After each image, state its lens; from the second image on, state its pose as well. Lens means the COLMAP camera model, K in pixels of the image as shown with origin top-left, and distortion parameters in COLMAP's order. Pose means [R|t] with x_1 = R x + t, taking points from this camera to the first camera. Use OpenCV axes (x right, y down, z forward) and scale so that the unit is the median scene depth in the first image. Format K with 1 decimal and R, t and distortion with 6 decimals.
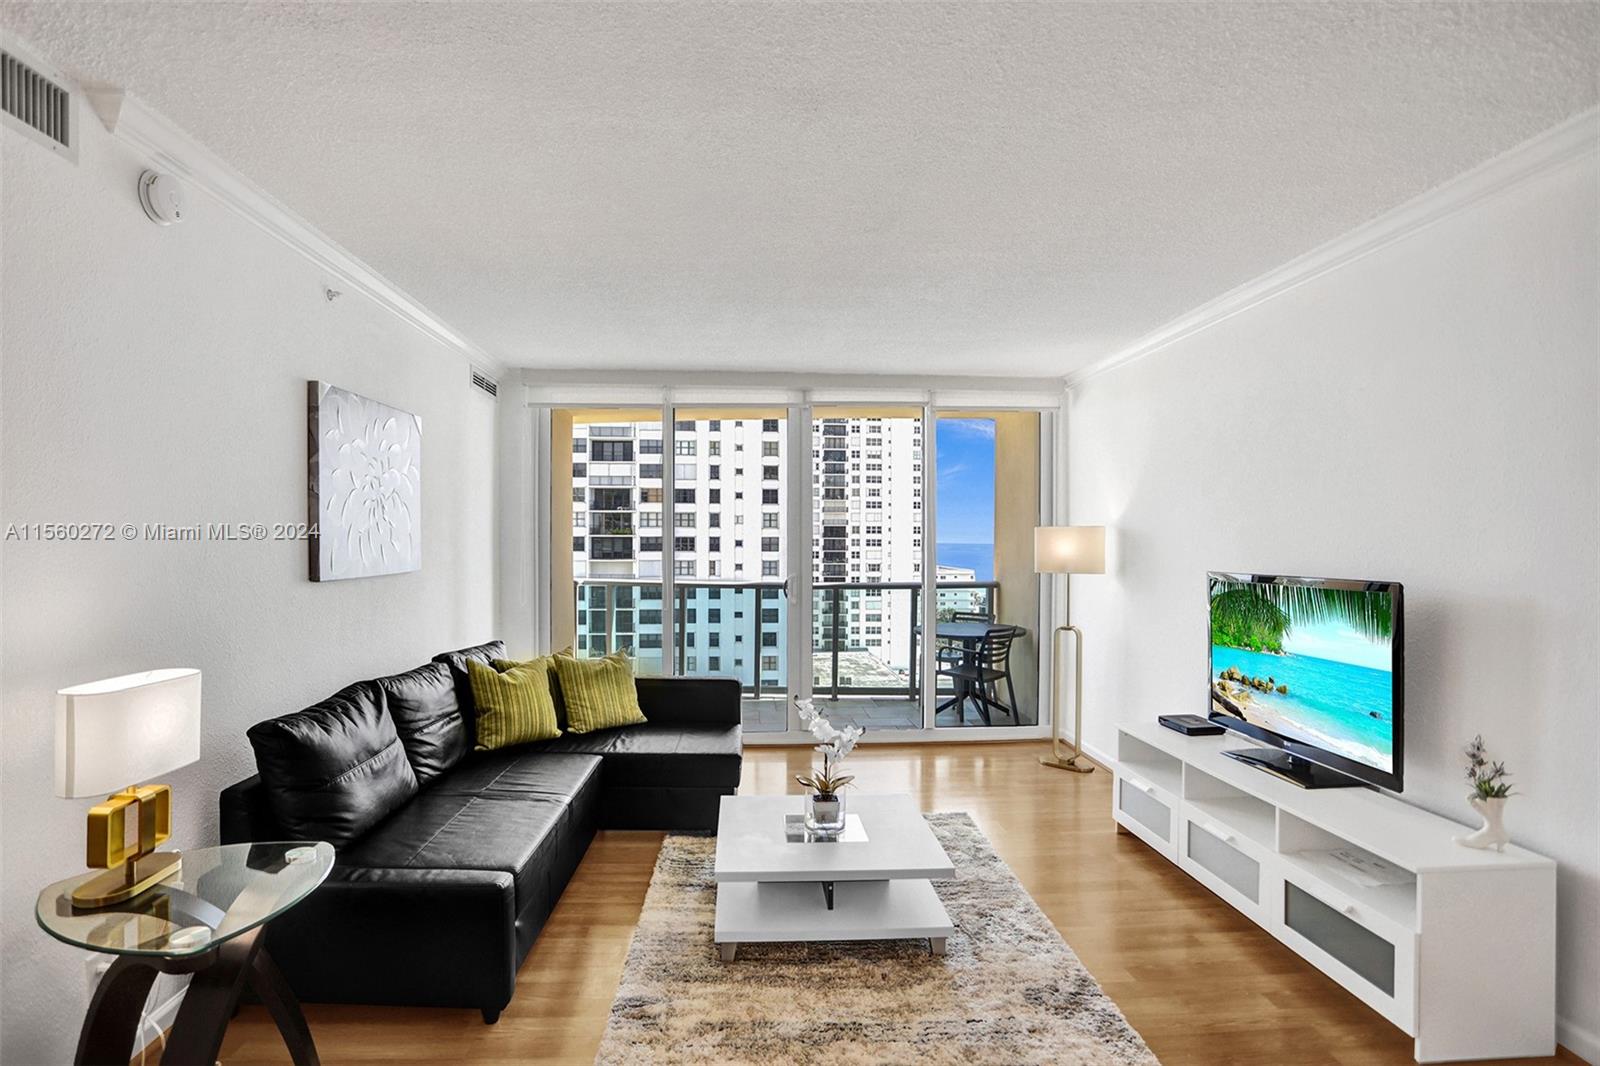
lens RADIAL K [[837.7, 0, 786.1], [0, 837.7, 544.0], [0, 0, 1]] dist [-0.028879, 0.008429]
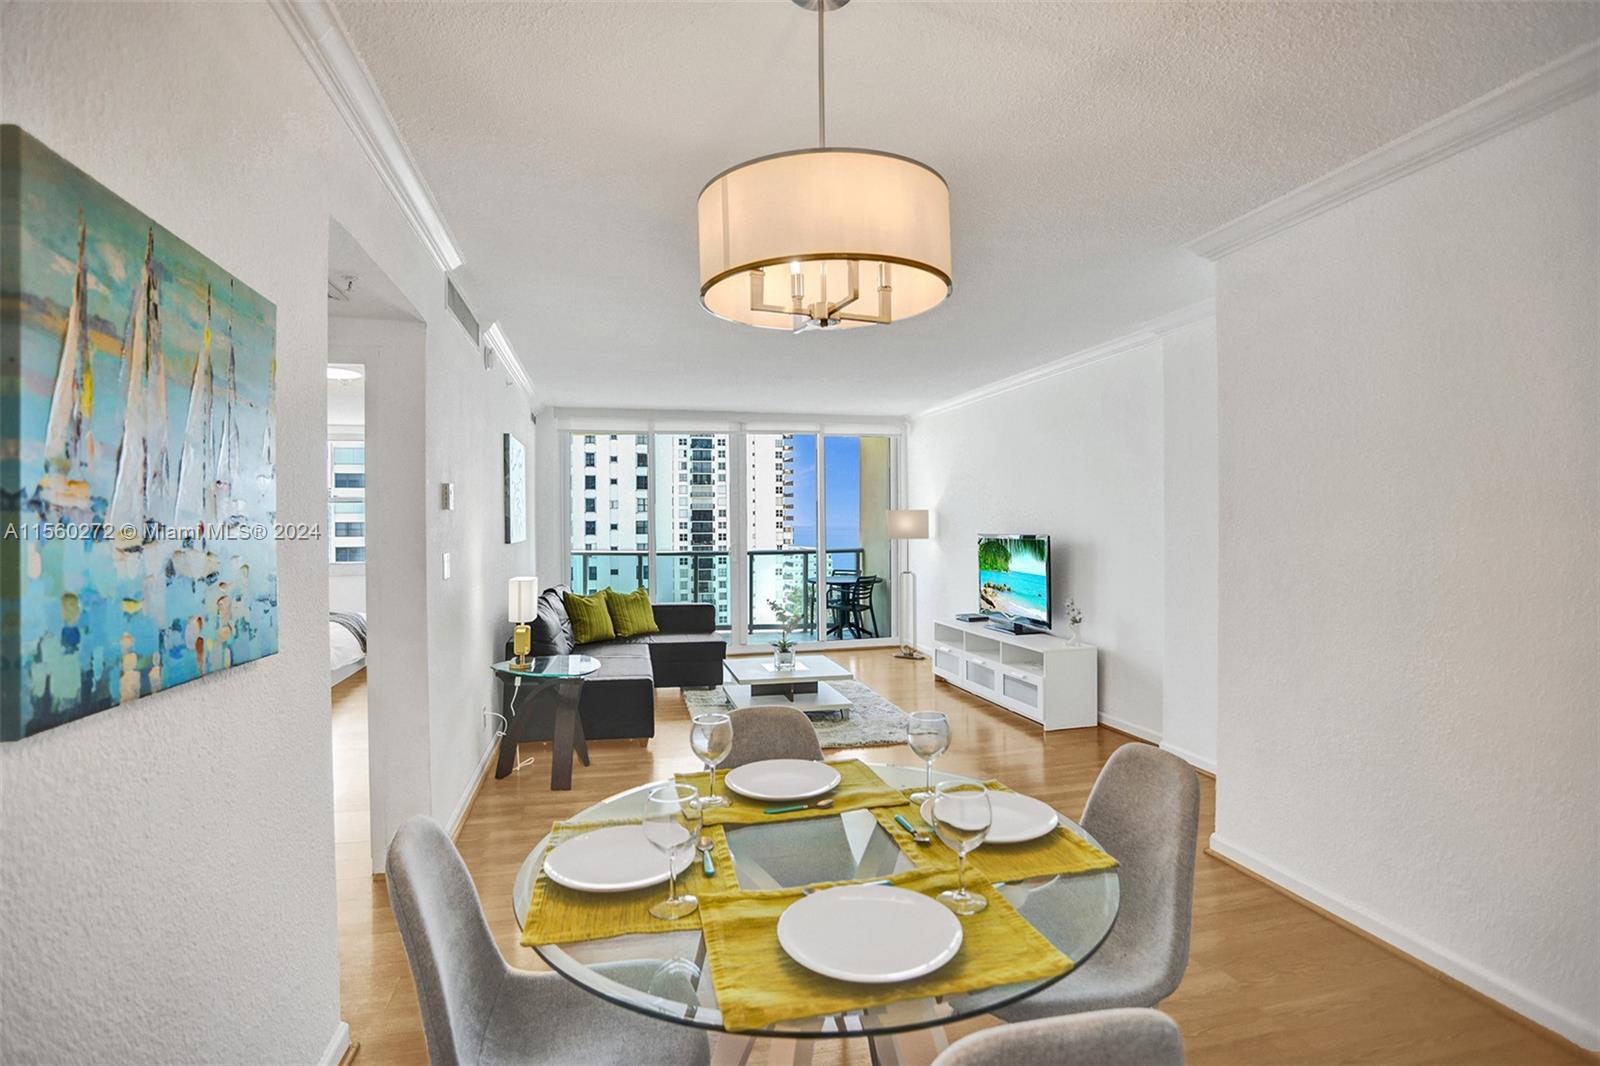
lens RADIAL K [[795.2, 0, 783.5], [0, 795.2, 539.2], [0, 0, 1]] dist [-0.060289, 0.021498]
pose [[0.986921, -0.012653, 0.160706, -0.178628], [0.010146, 0.999814, 0.016408, 0.009516], [-0.160884, -0.014562, 0.986866, -0.585381]]
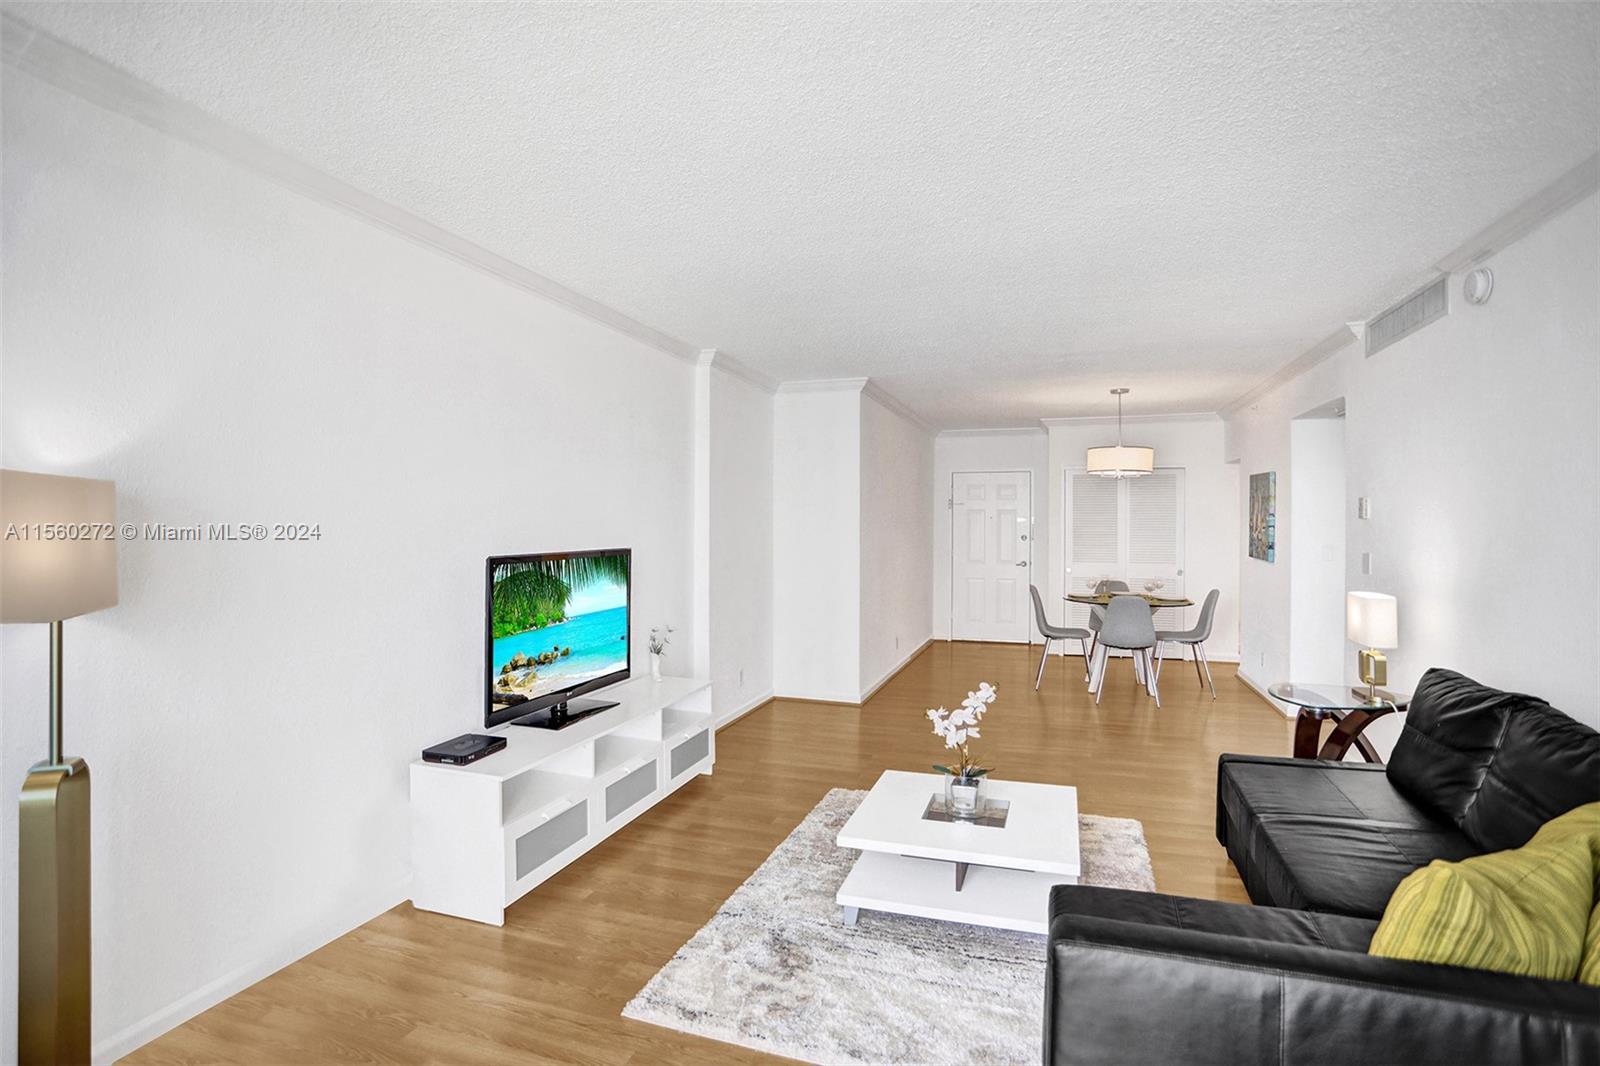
lens RADIAL K [[795.2, 0, 832.7], [0, 795.2, 526.3], [0, 0, 1]] dist [-0.060289, 0.021498]
pose [[-0.942908, -0.006739, 0.332985, -0.089679], [-0.007915, 0.999966, -0.002175, 0.000062], [-0.332959, -0.004687, -0.942929, 1.420850]]
